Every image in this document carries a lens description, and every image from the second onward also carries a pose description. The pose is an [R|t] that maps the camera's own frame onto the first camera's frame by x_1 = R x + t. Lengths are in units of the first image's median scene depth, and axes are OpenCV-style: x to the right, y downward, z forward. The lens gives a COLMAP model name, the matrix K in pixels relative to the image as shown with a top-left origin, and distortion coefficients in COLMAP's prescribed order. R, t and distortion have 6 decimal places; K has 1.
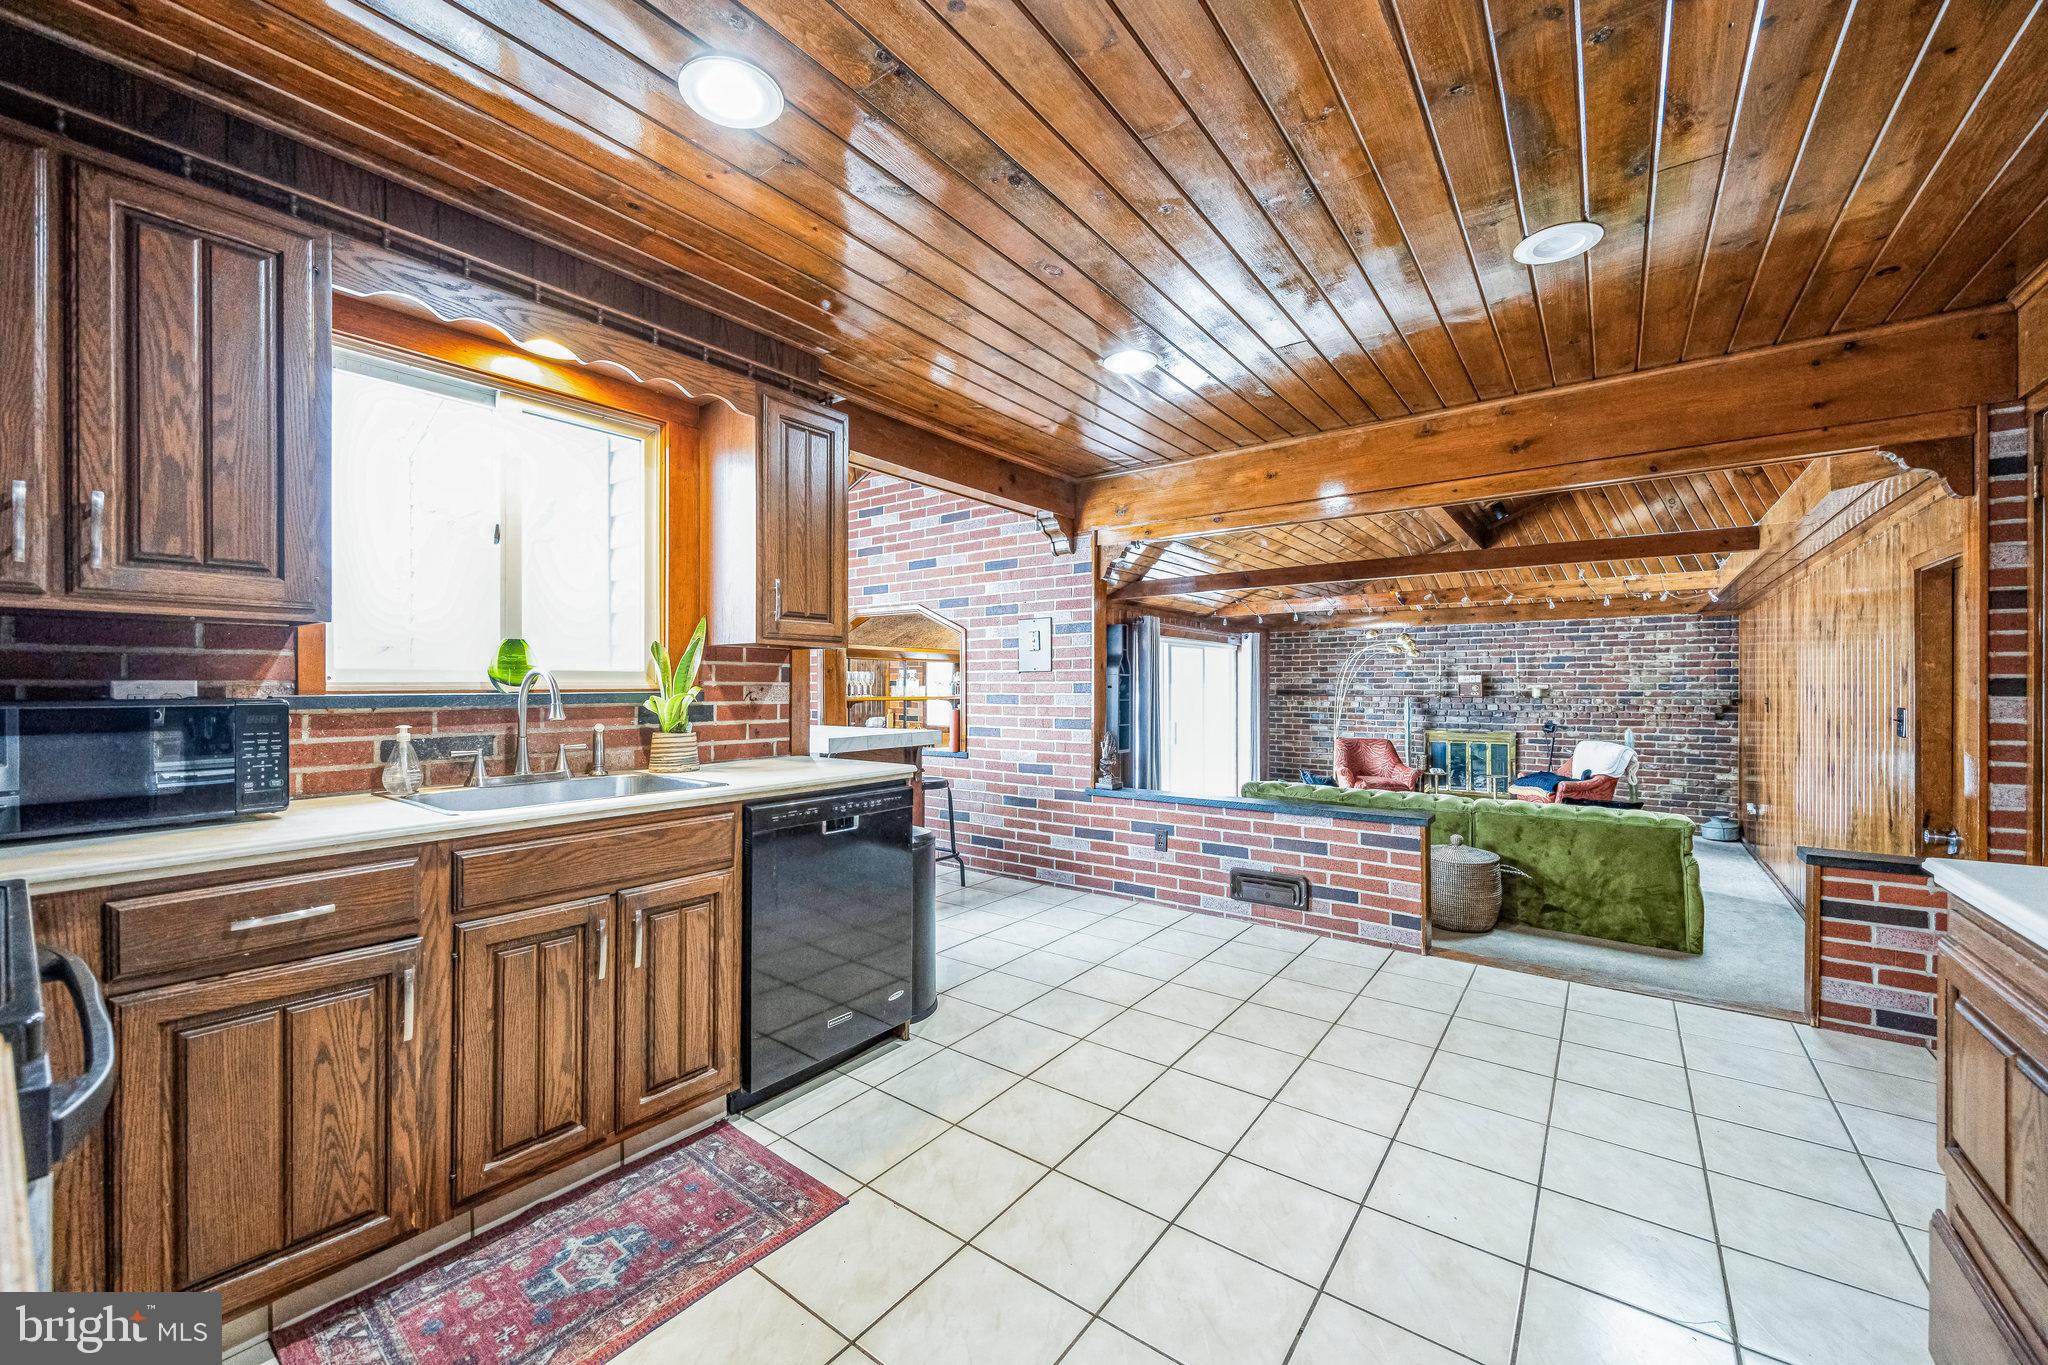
lens RADIAL K [[792.5, 0, 1015.1], [0, 792.5, 689.2], [0, 0, 1]] dist [-0.003863, 0.000382]
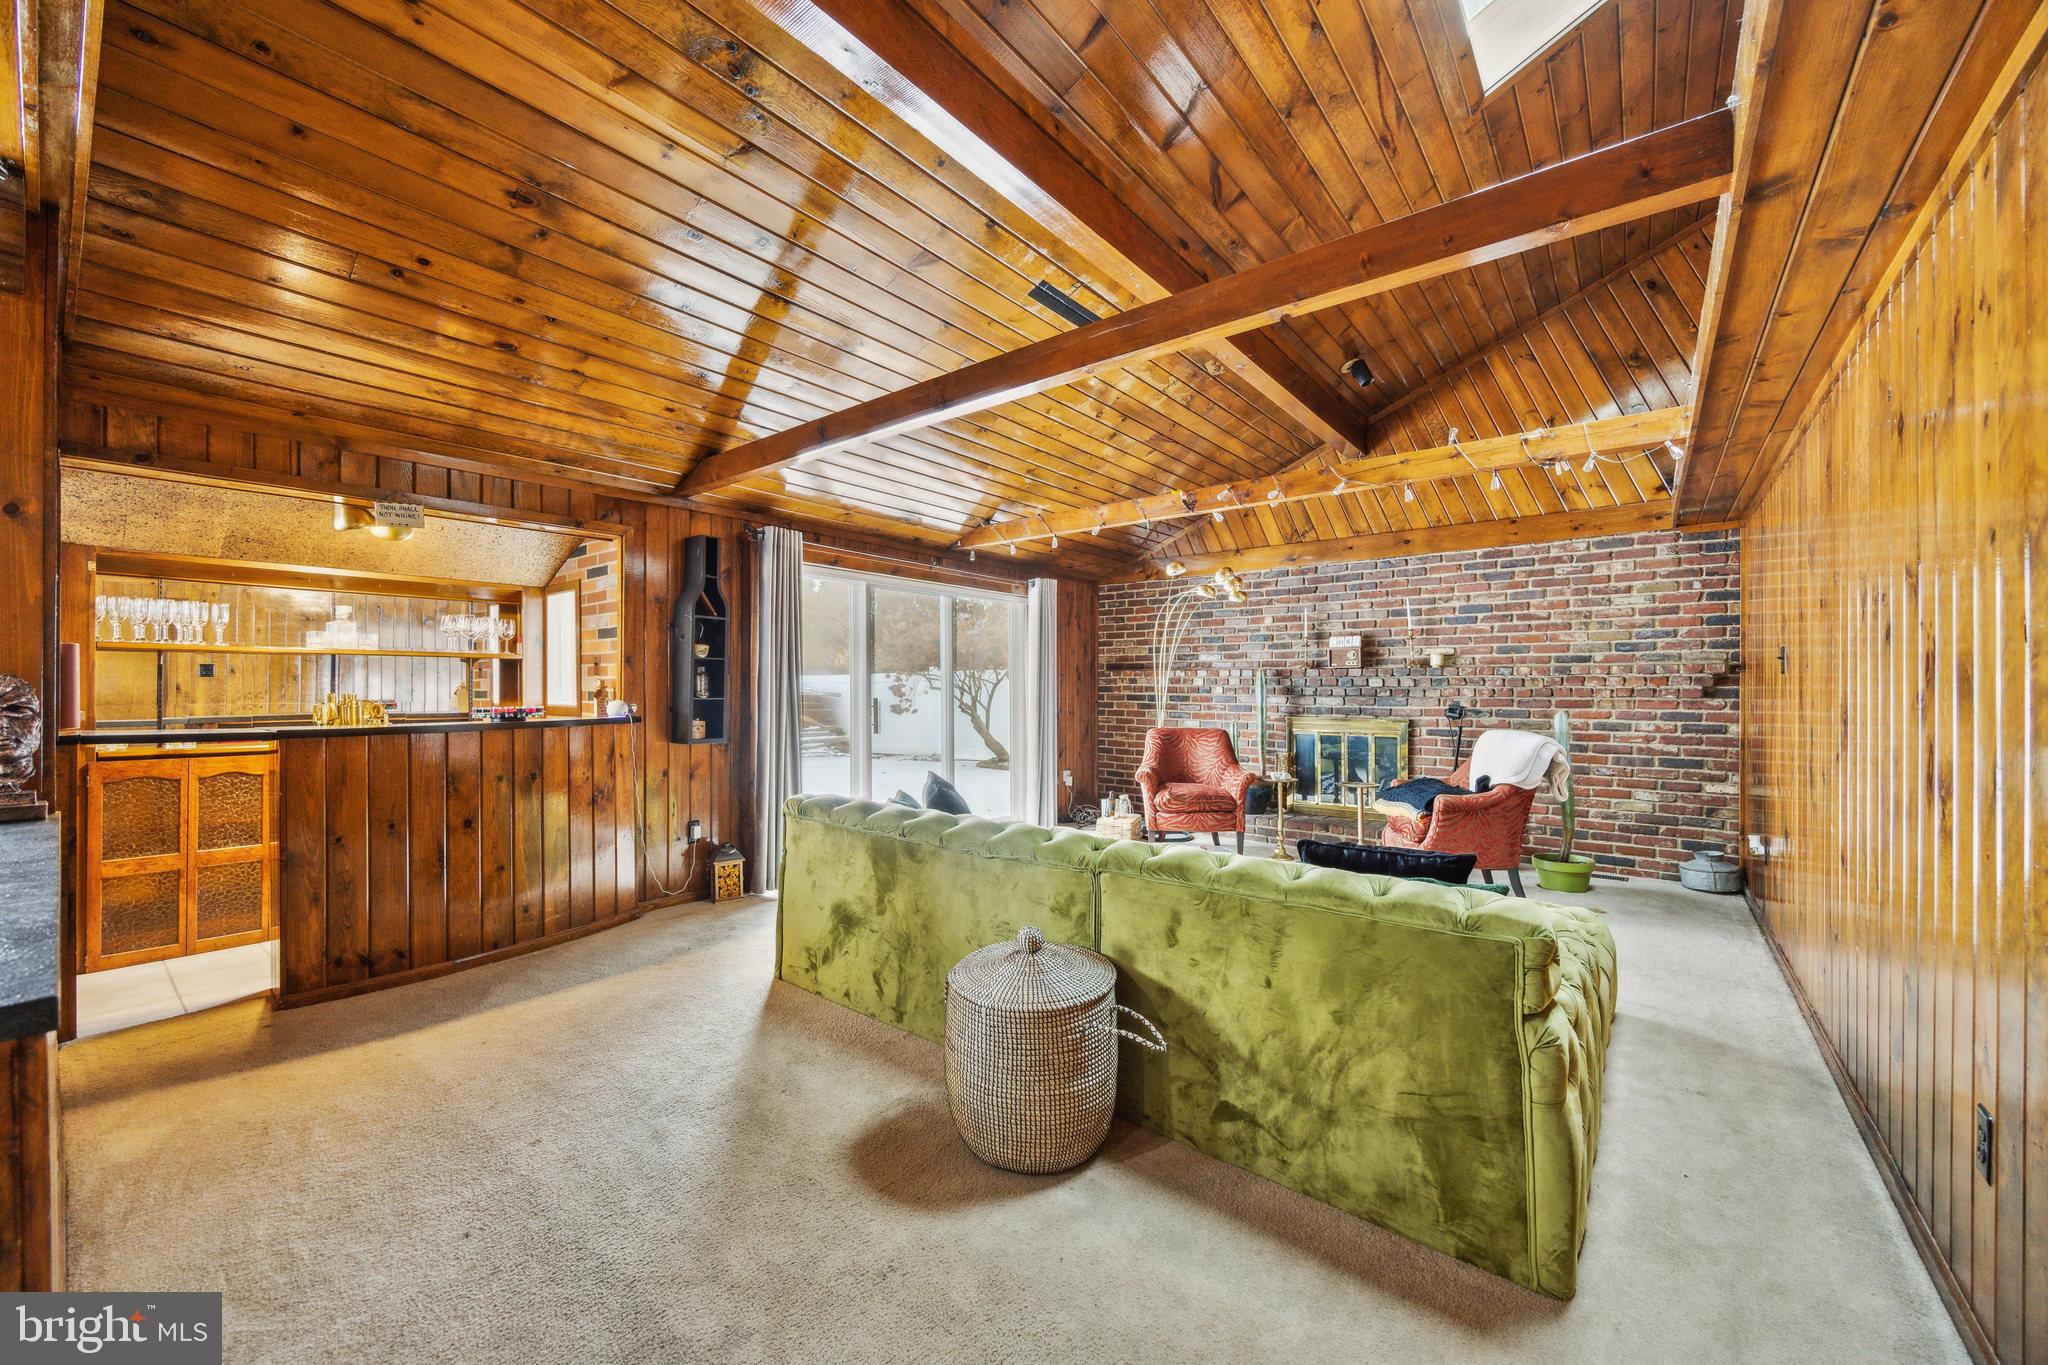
lens RADIAL K [[792.5, 0, 1011.7], [0, 792.5, 686.5], [0, 0, 1]] dist [-0.003863, 0.000382]
pose [[0.999695, 0.001968, -0.024615, 0.351679], [-0.002077, 0.999988, -0.004378, 0.034040], [0.024606, 0.004428, 0.999687, 0.357656]]
